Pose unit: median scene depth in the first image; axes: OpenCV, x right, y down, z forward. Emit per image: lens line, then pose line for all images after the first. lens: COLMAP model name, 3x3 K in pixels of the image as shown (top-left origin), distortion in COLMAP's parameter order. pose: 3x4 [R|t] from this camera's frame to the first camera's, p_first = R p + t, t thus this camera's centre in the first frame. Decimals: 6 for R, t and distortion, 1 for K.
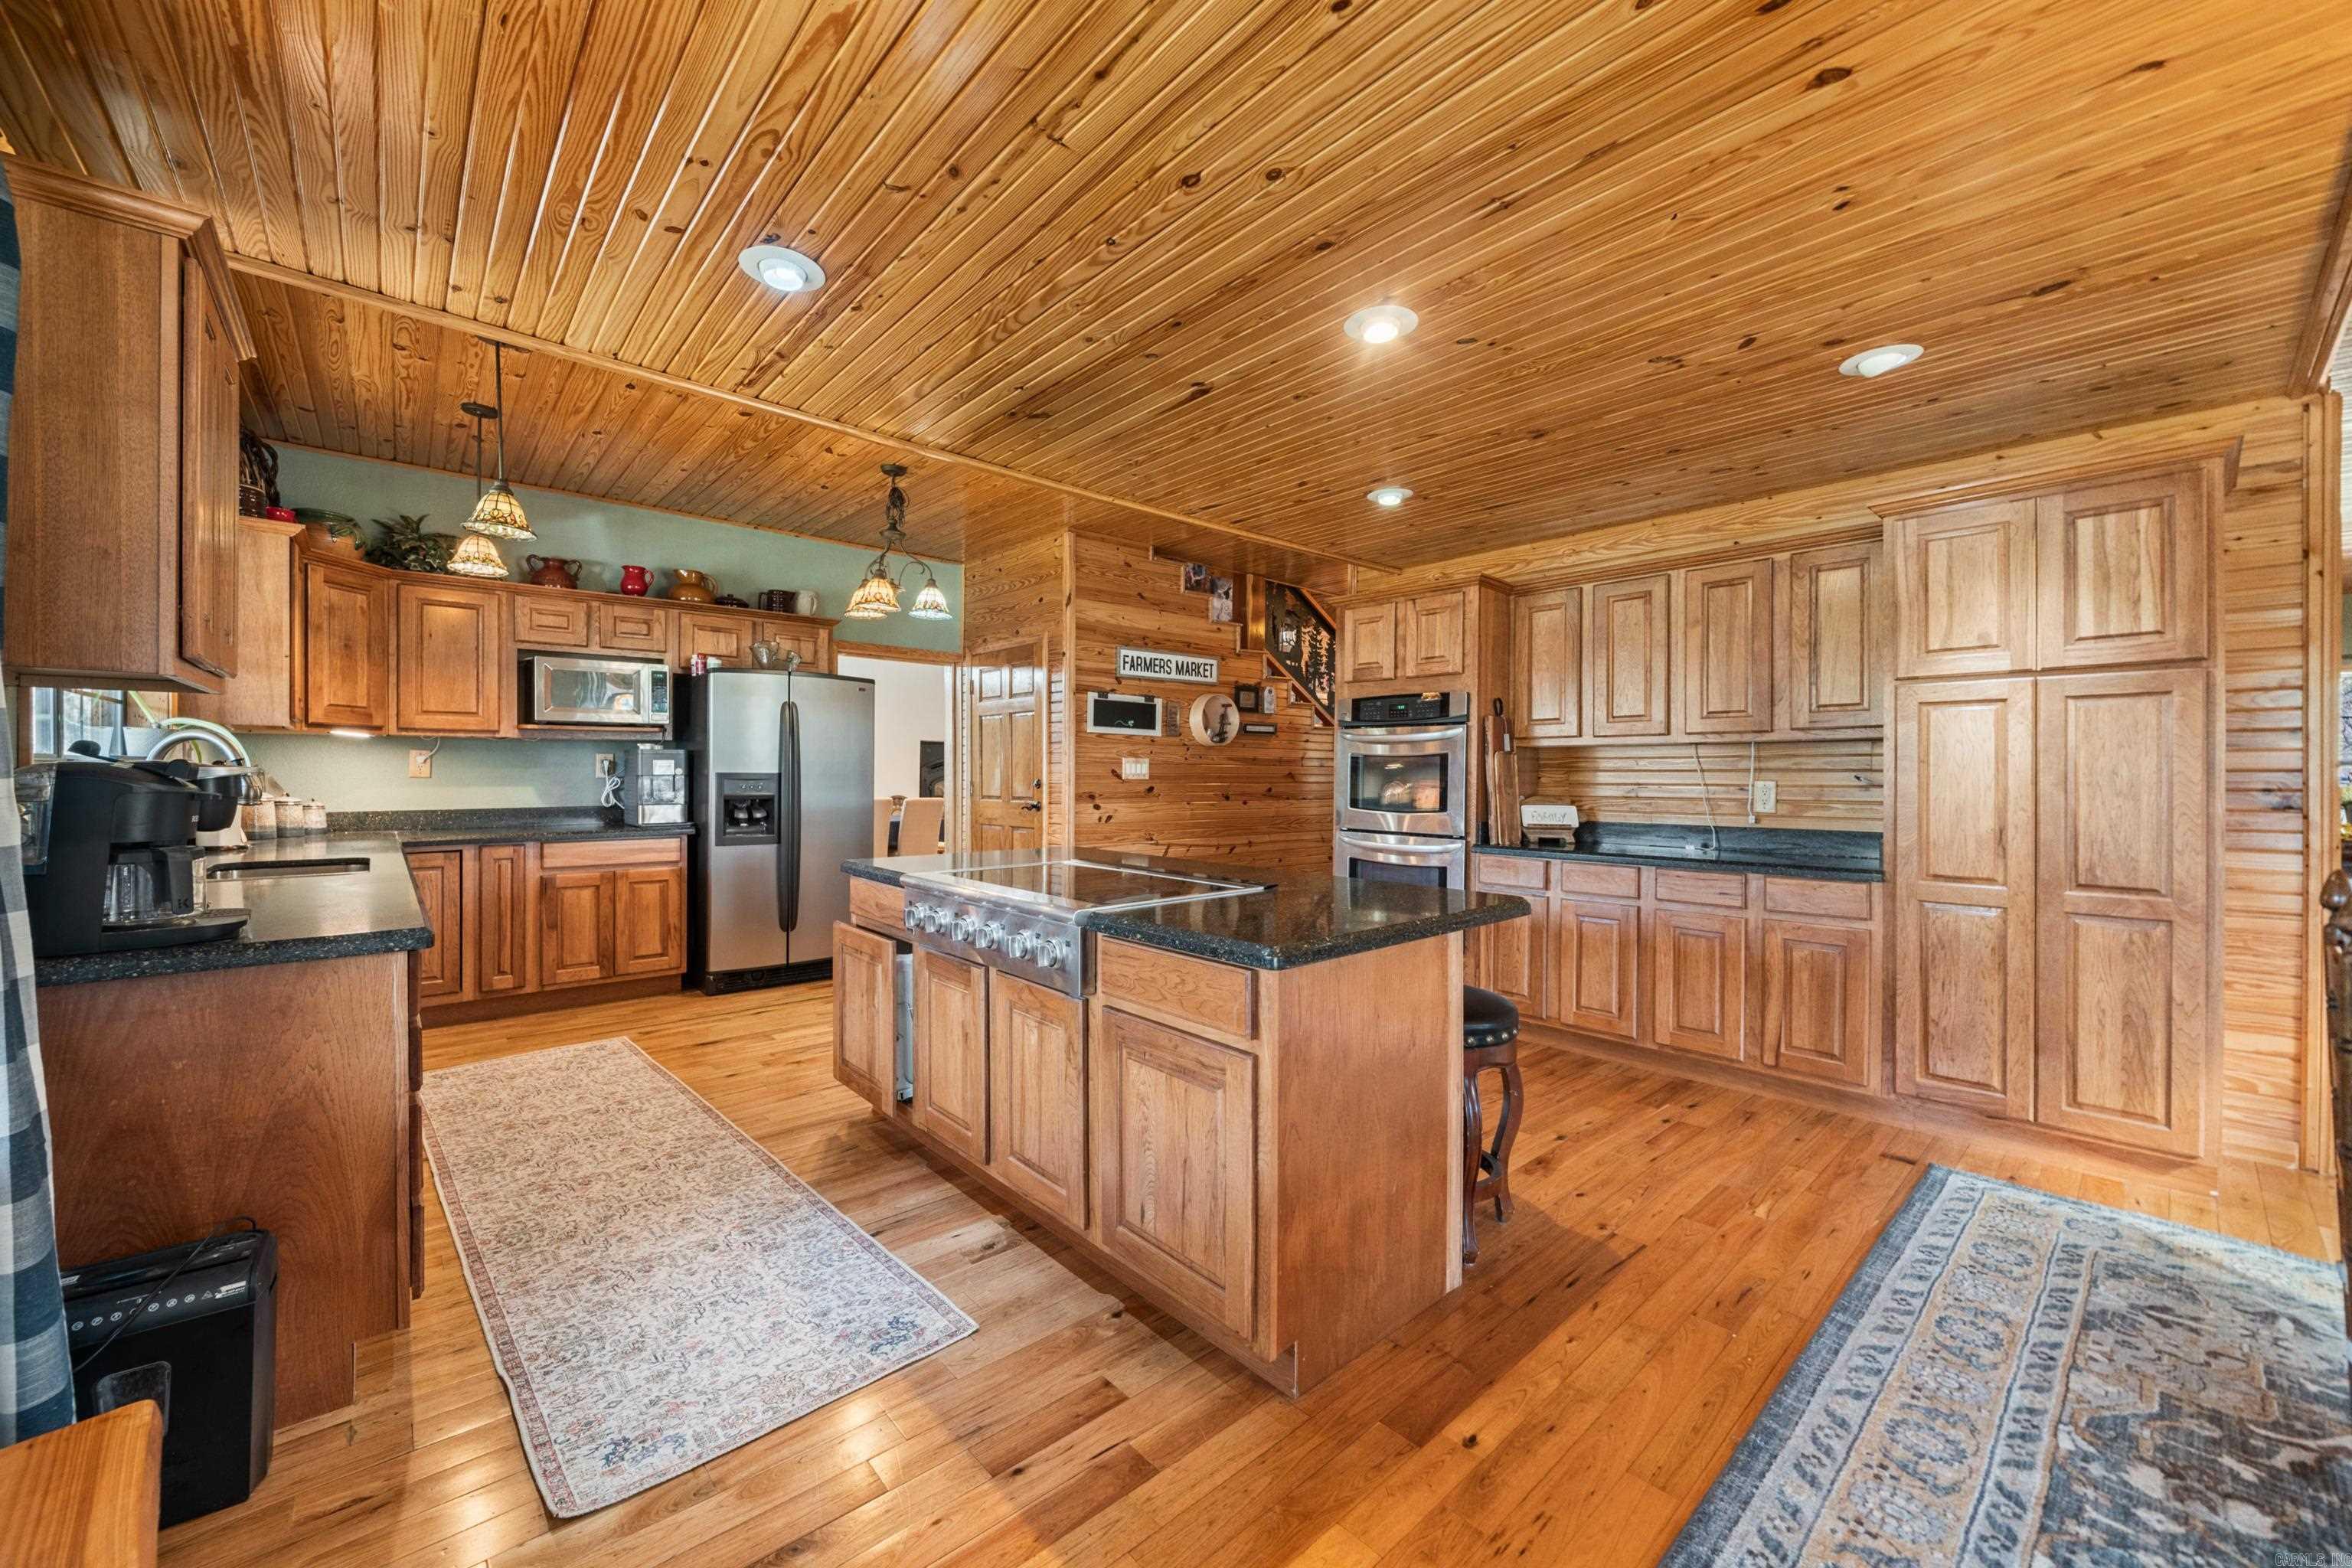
lens RADIAL K [[894.5, 0, 1173.1], [0, 894.5, 772.3], [0, 0, 1]] dist [-0.020950, 0.000062]
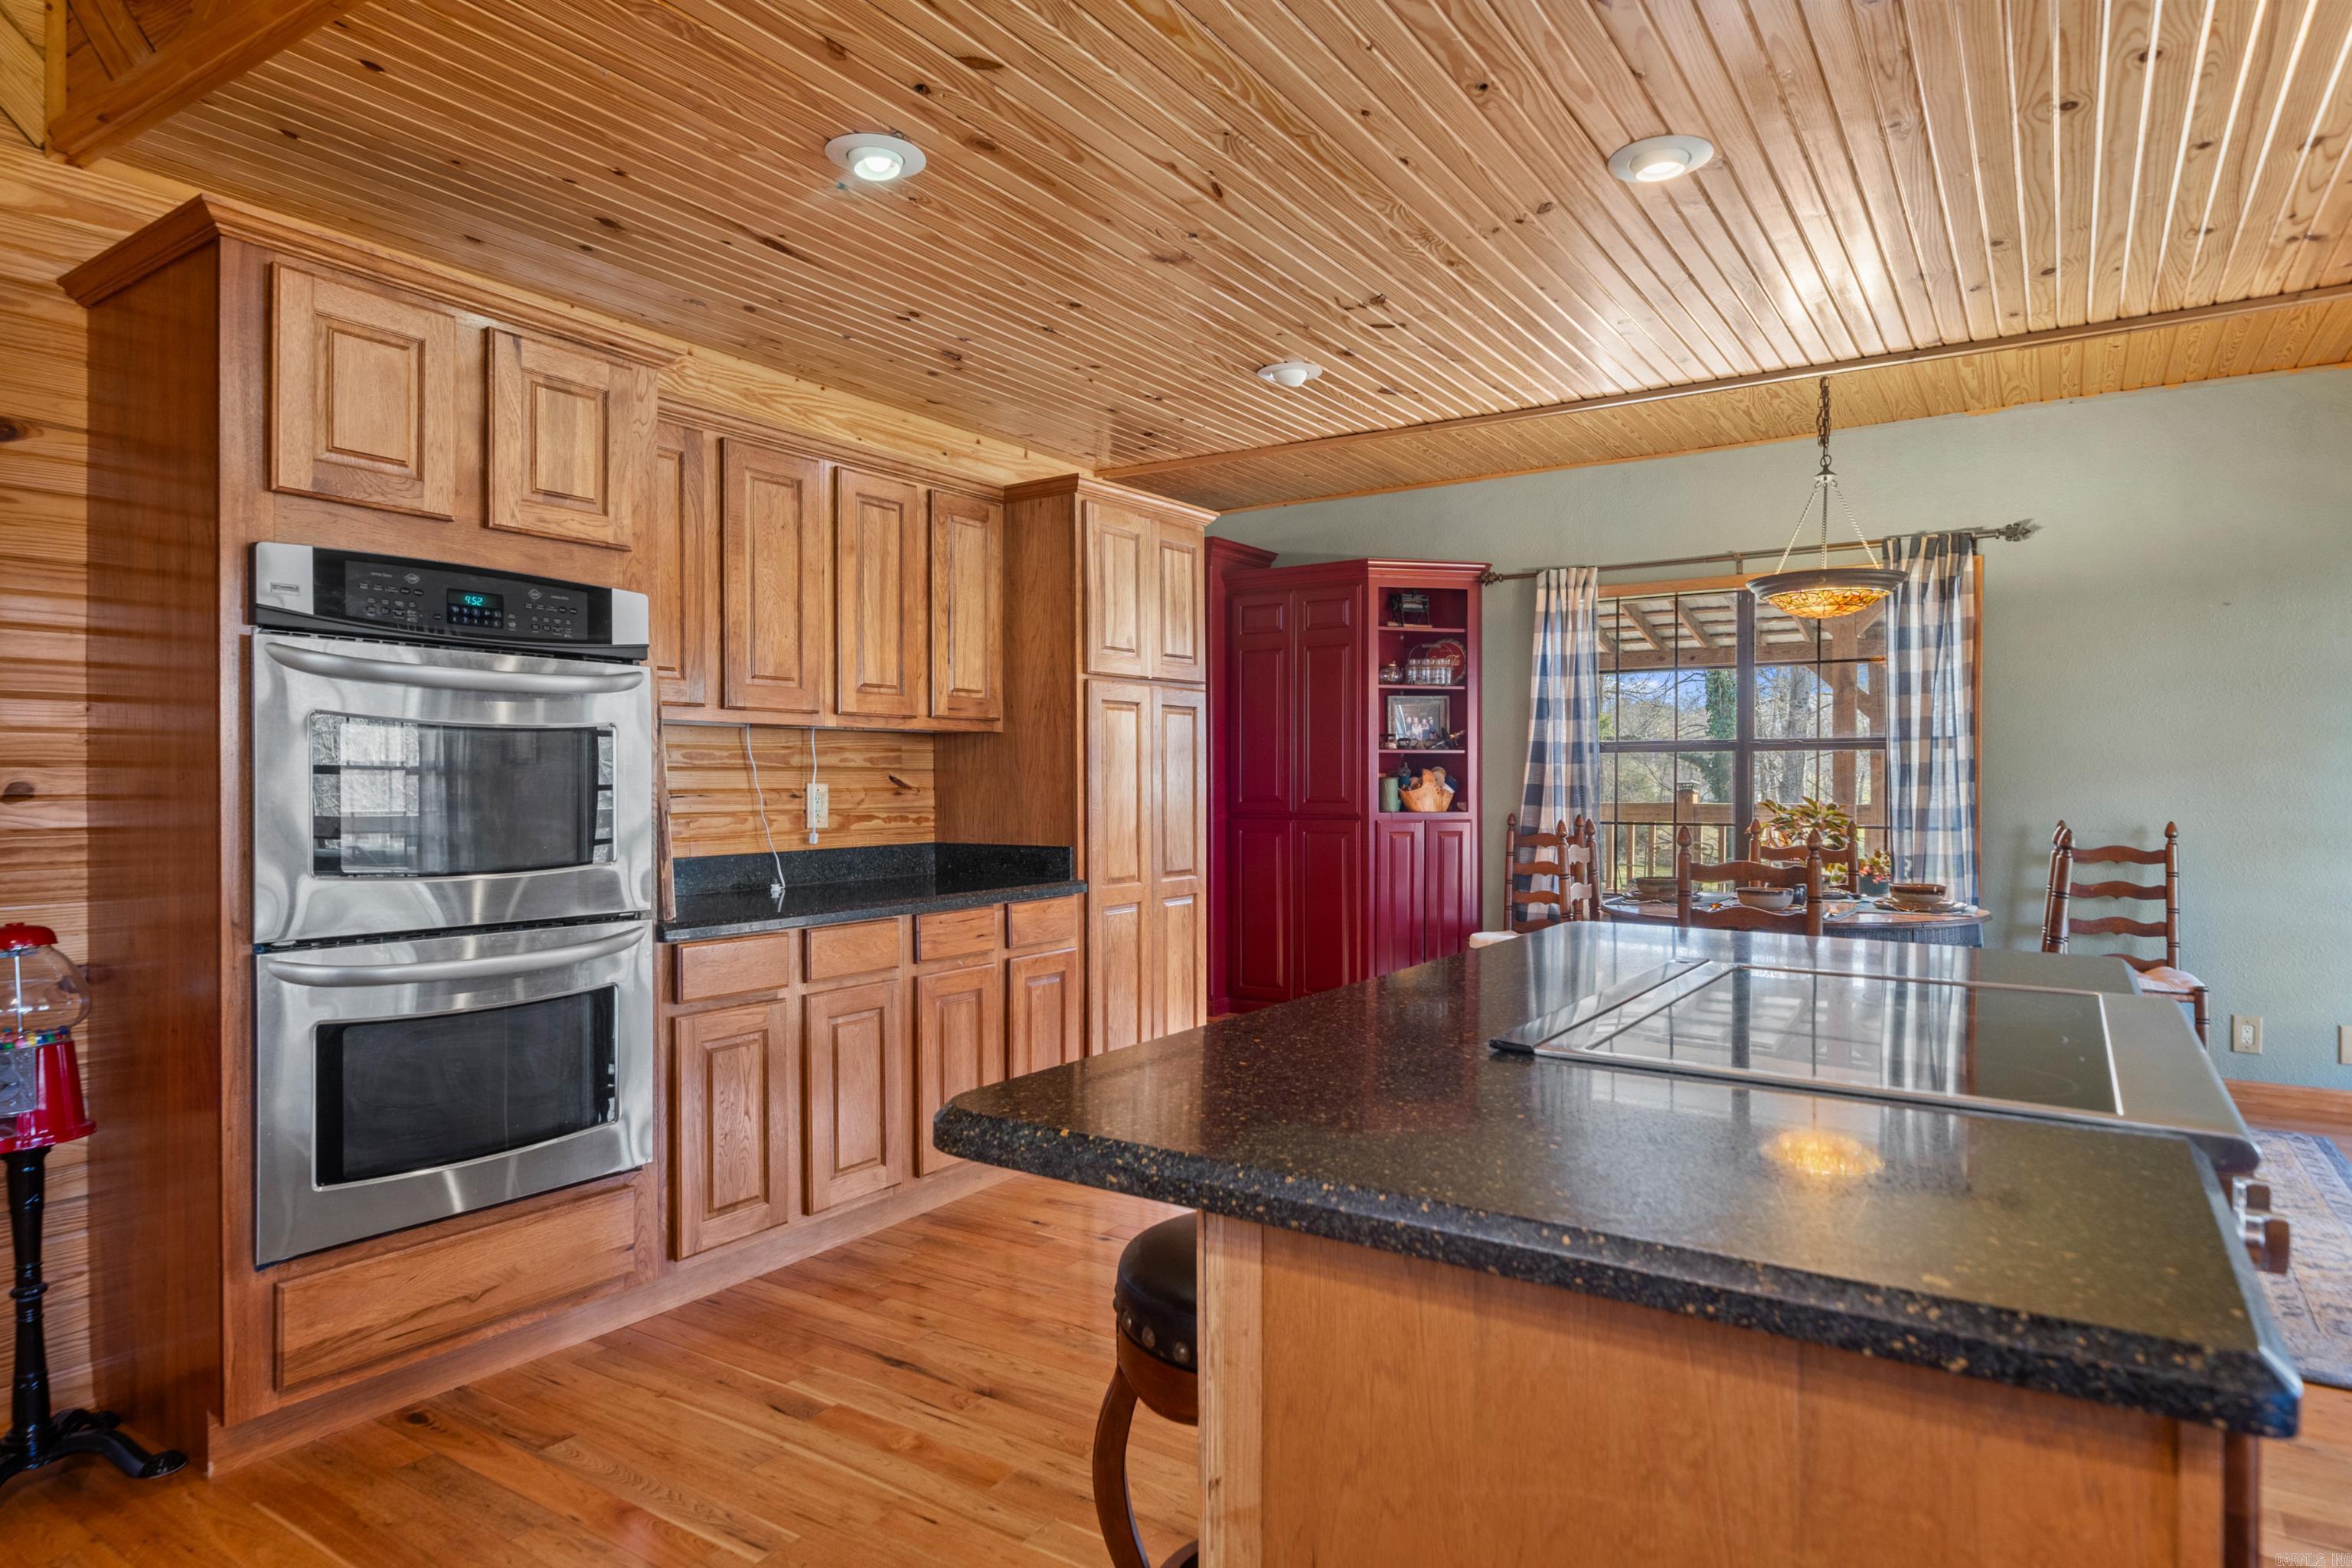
lens RADIAL K [[1369.0, 0, 1170.5], [0, 1369.0, 788.2], [0, 0, 1]] dist [-0.001365, -0.000811]
pose [[-0.291758, -0.008130, 0.956457, -0.436346], [-0.001563, 0.999967, 0.008024, 0.003386], [-0.956491, 0.000846, -0.291761, 0.991259]]
